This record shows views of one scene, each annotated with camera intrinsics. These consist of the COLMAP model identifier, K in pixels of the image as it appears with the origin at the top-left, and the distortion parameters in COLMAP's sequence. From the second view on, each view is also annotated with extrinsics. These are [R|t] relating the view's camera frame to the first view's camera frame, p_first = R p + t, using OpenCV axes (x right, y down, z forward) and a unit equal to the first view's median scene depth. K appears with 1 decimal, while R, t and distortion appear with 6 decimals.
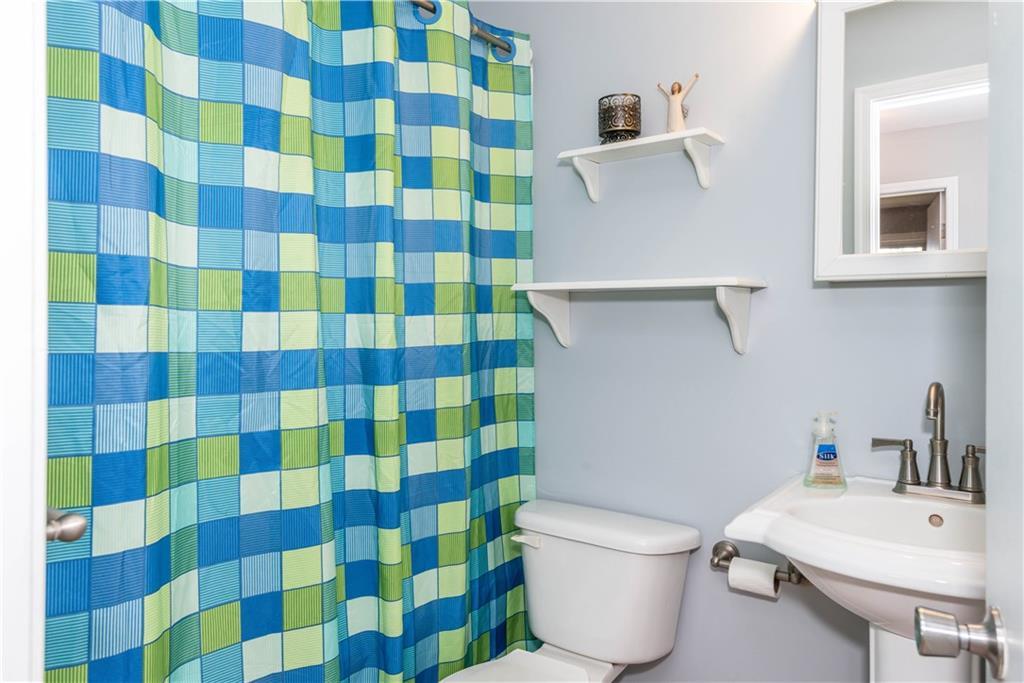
lens RADIAL K [[698.7, 0, 512.0], [0, 698.7, 341.5], [0, 0, 1]] dist [0.006969, -0.004127]
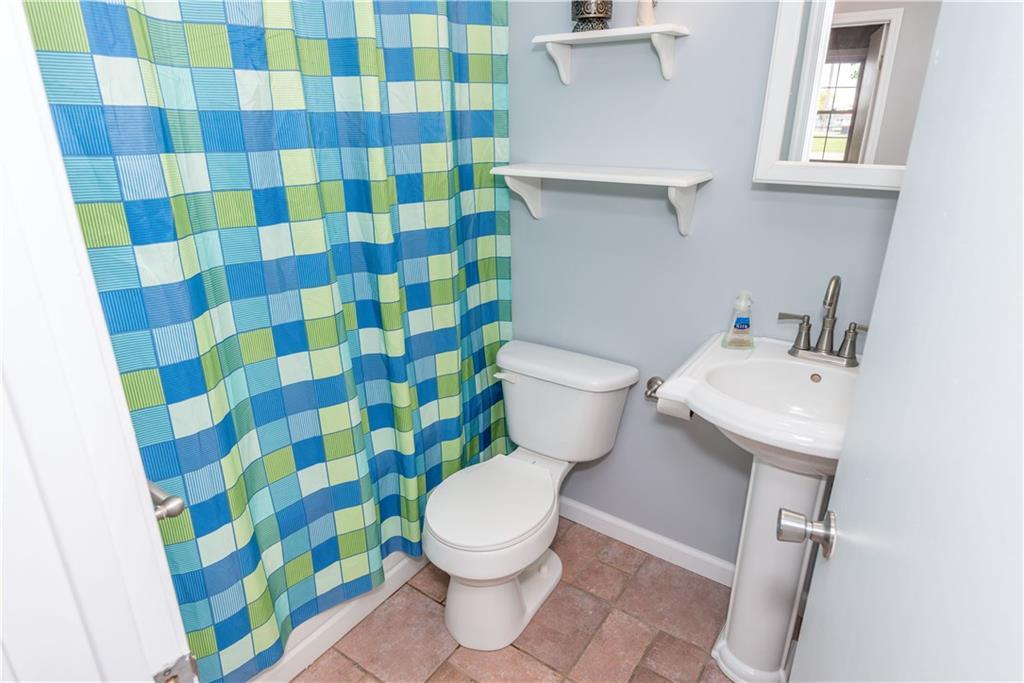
lens RADIAL K [[587.3, 0, 512.0], [0, 587.3, 341.5], [0, 0, 1]] dist [0.003939, -0.001961]
pose [[0.999265, -0.017423, 0.034135, -0.003423], [0.003729, 0.930659, 0.365868, -0.195752], [-0.038143, -0.365472, 0.930040, 0.014389]]
